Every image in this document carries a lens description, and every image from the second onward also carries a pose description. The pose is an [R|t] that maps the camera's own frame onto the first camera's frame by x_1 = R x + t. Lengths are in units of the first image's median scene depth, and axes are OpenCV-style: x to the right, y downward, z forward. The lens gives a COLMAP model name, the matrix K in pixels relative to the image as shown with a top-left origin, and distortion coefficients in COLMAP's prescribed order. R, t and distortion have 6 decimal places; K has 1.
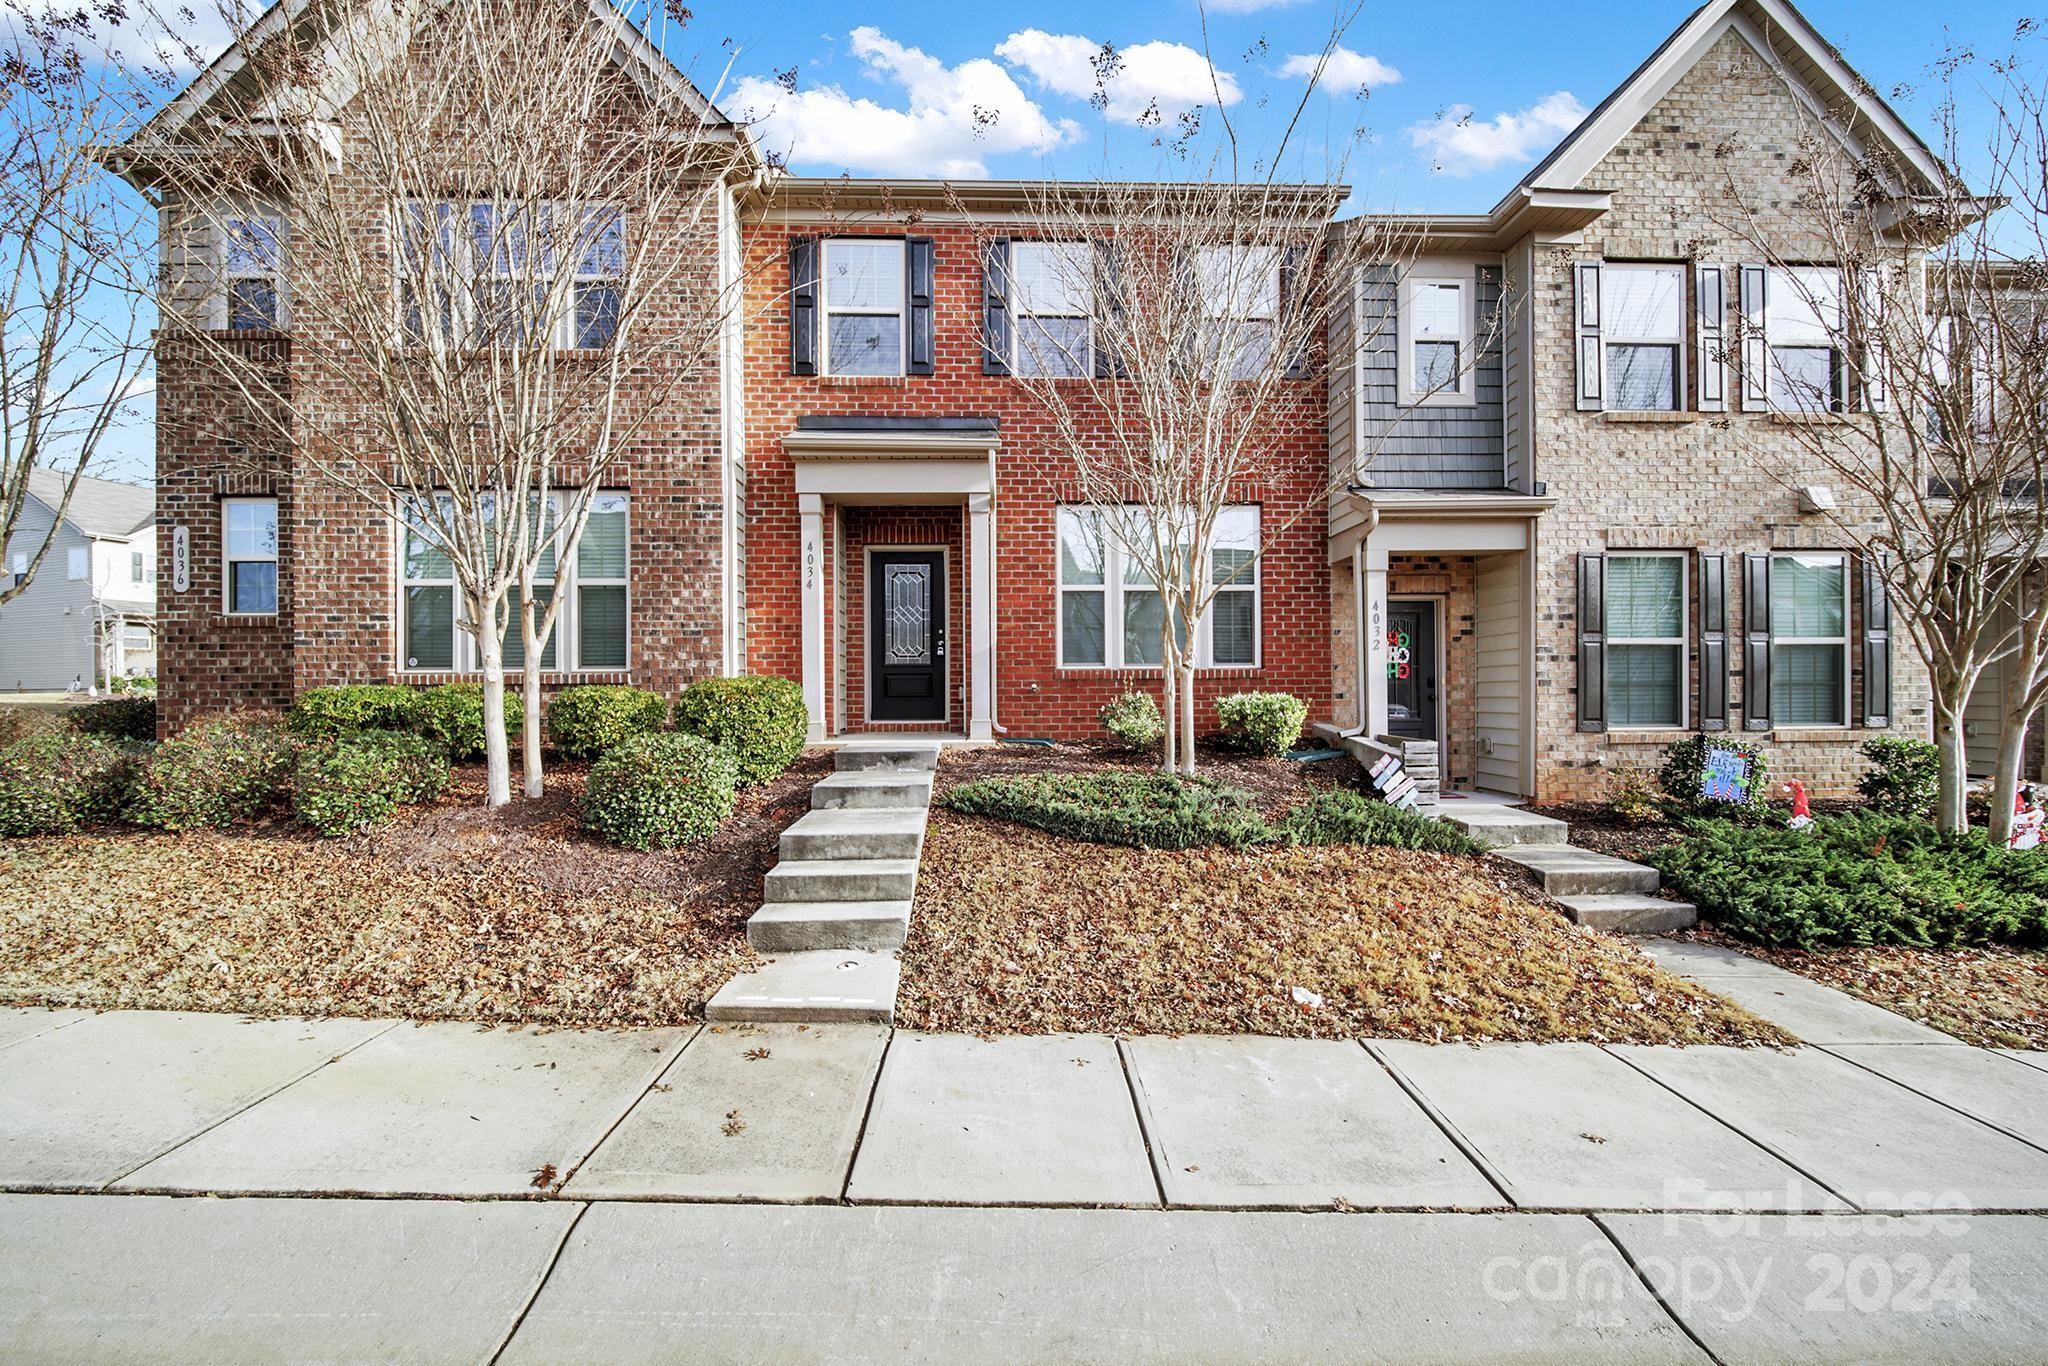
lens RADIAL K [[737.8, 0, 1031.1], [0, 737.8, 686.6], [0, 0, 1]] dist [-0.000648, 0.000072]
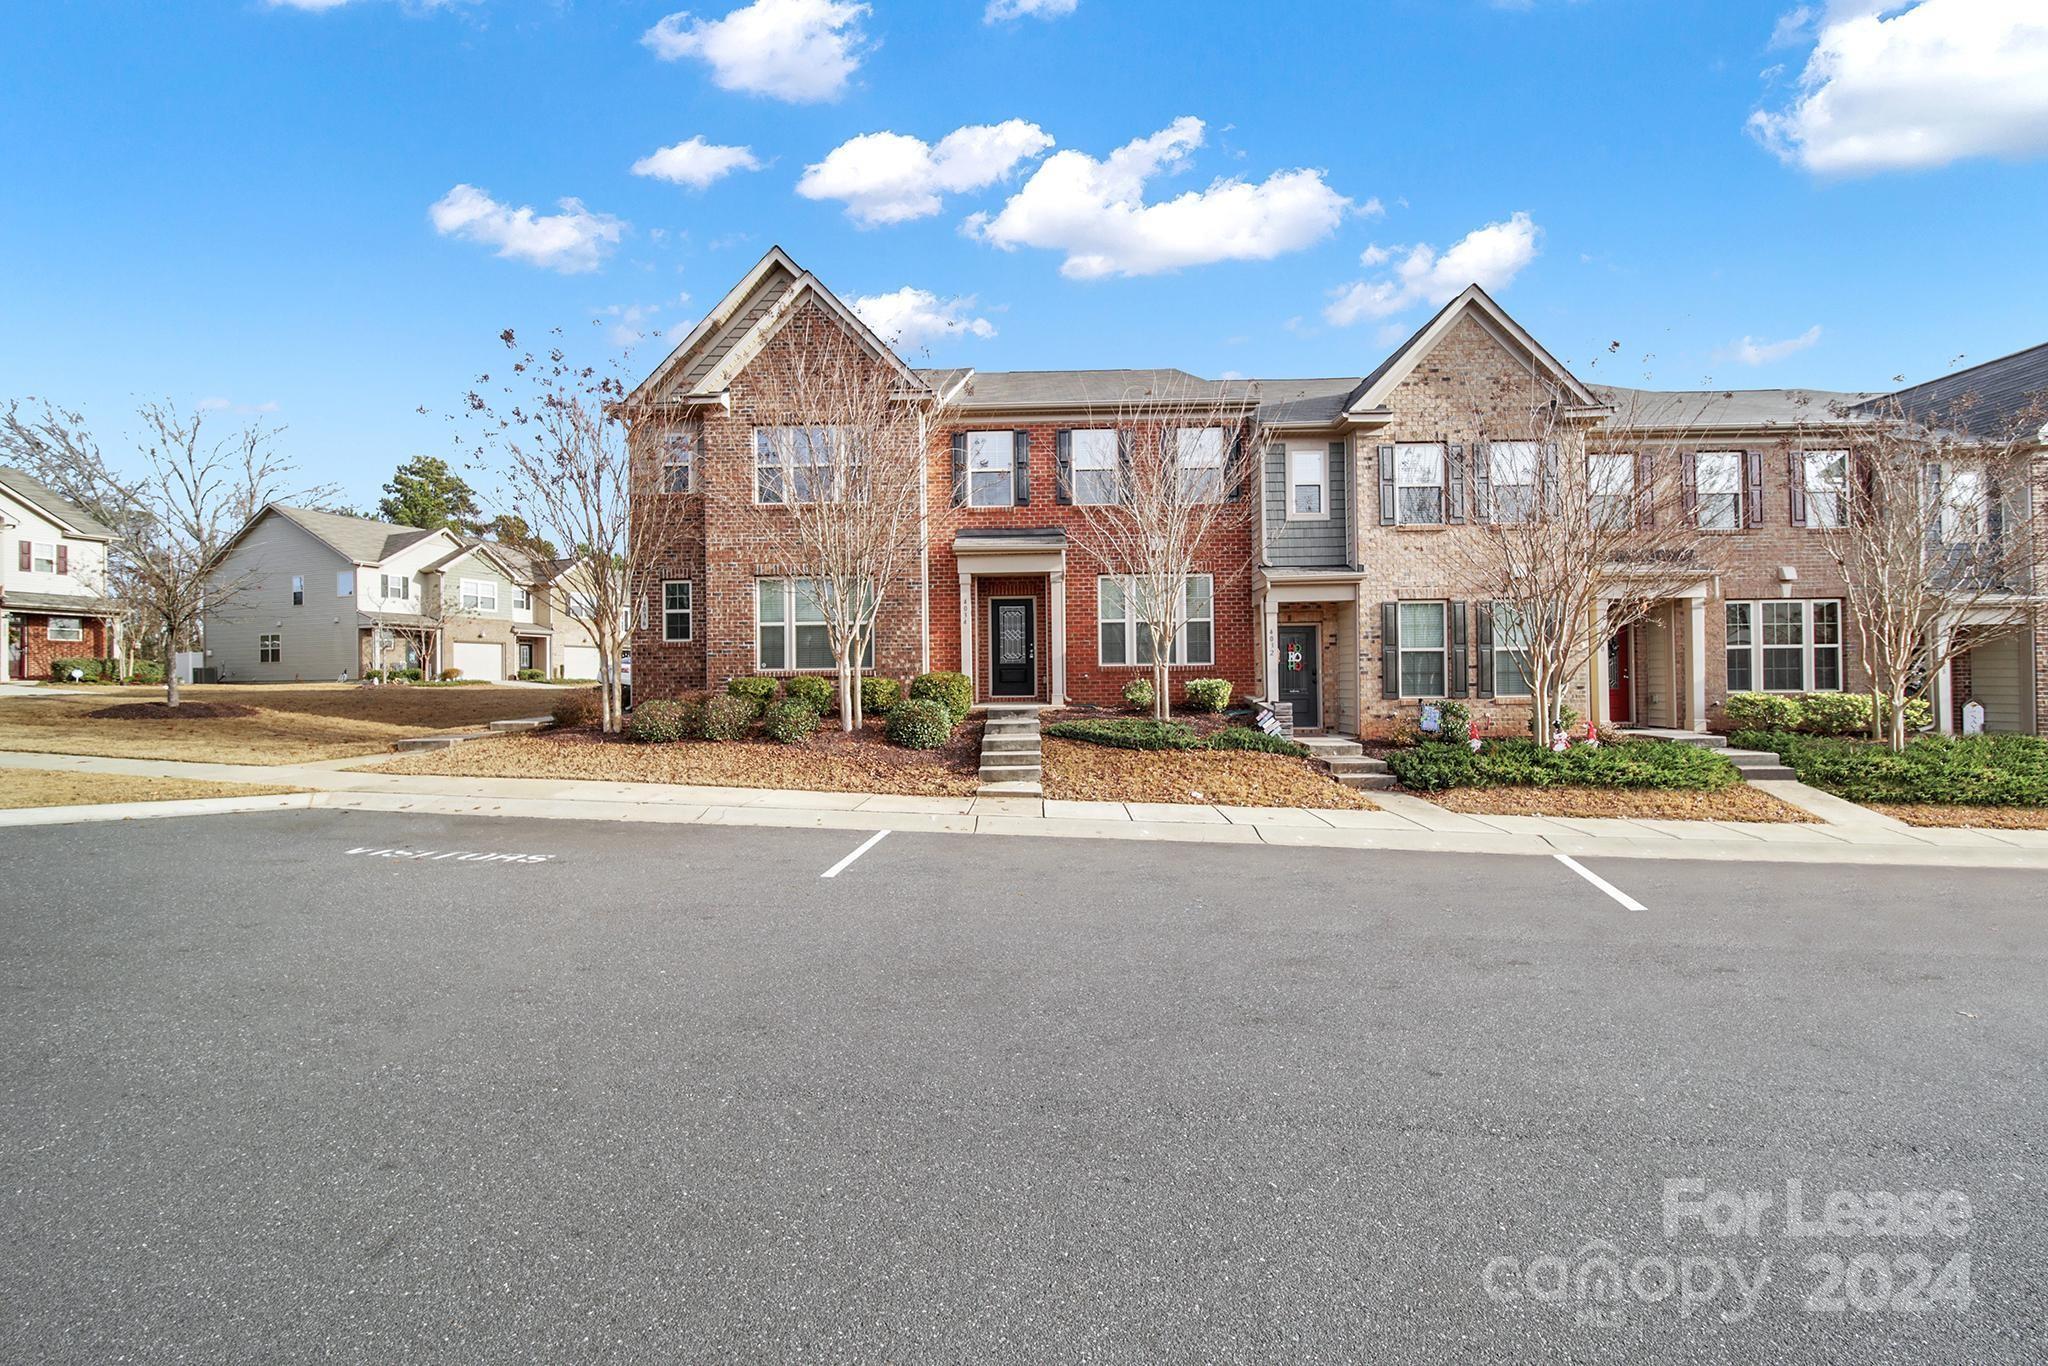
lens RADIAL K [[737.8, 0, 1018.7], [0, 737.8, 672.3], [0, 0, 1]] dist [-0.000648, 0.000072]
pose [[0.997695, -0.005749, -0.067620, -0.042450], [0.005672, 0.999983, -0.001331, -0.008528], [0.067626, 0.000944, 0.997710, -0.897035]]
